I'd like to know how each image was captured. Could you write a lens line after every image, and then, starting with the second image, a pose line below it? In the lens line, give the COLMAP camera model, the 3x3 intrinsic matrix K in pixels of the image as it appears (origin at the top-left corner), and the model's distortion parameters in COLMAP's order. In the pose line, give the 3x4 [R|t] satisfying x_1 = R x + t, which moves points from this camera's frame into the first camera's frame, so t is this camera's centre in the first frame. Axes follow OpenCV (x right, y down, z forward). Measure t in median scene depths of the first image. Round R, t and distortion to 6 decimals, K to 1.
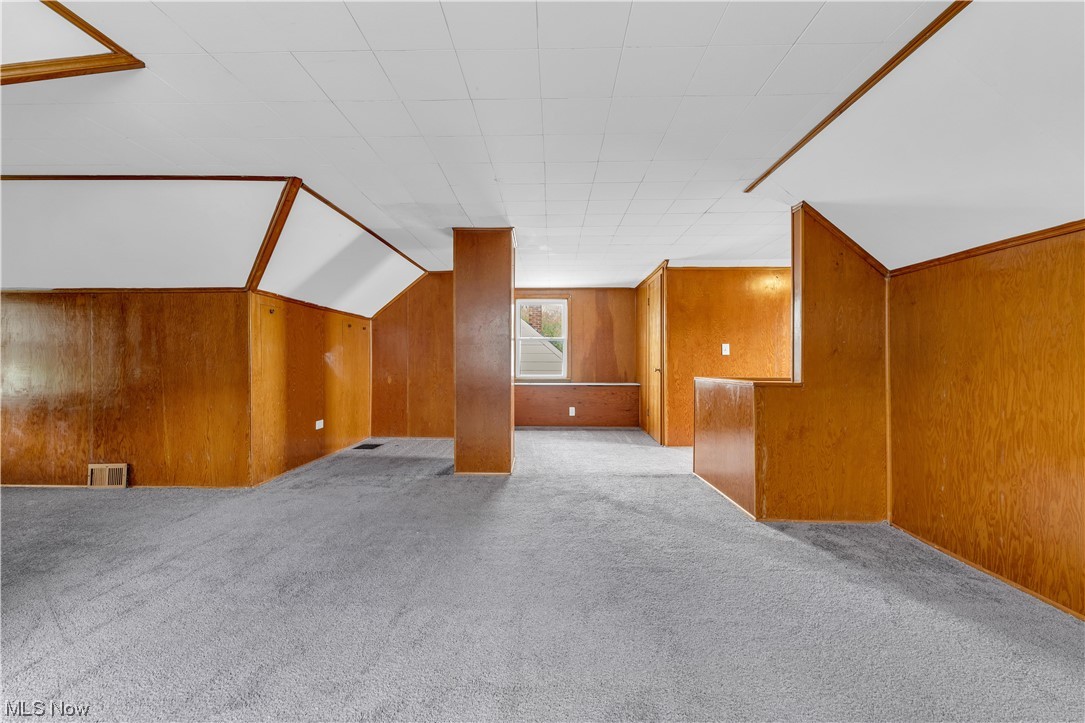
lens RADIAL K [[443.3, 0, 543.3], [0, 443.3, 360.6], [0, 0, 1]] dist [0.001397, -0.000594]
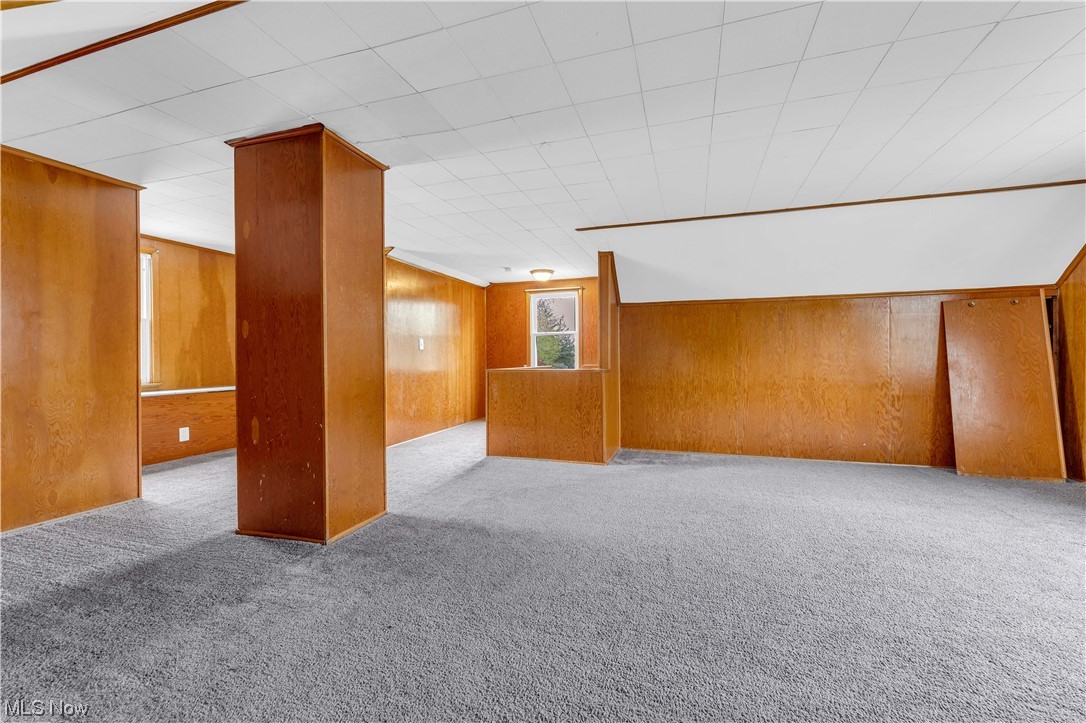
lens RADIAL K [[443.7, 0, 544.8], [0, 443.7, 359.4], [0, 0, 1]] dist [0.001397, -0.000594]
pose [[0.297013, -0.009513, 0.954826, -0.946745], [0.000048, 0.999951, 0.009947, 0.000547], [-0.954873, -0.002909, 0.296999, 0.746435]]
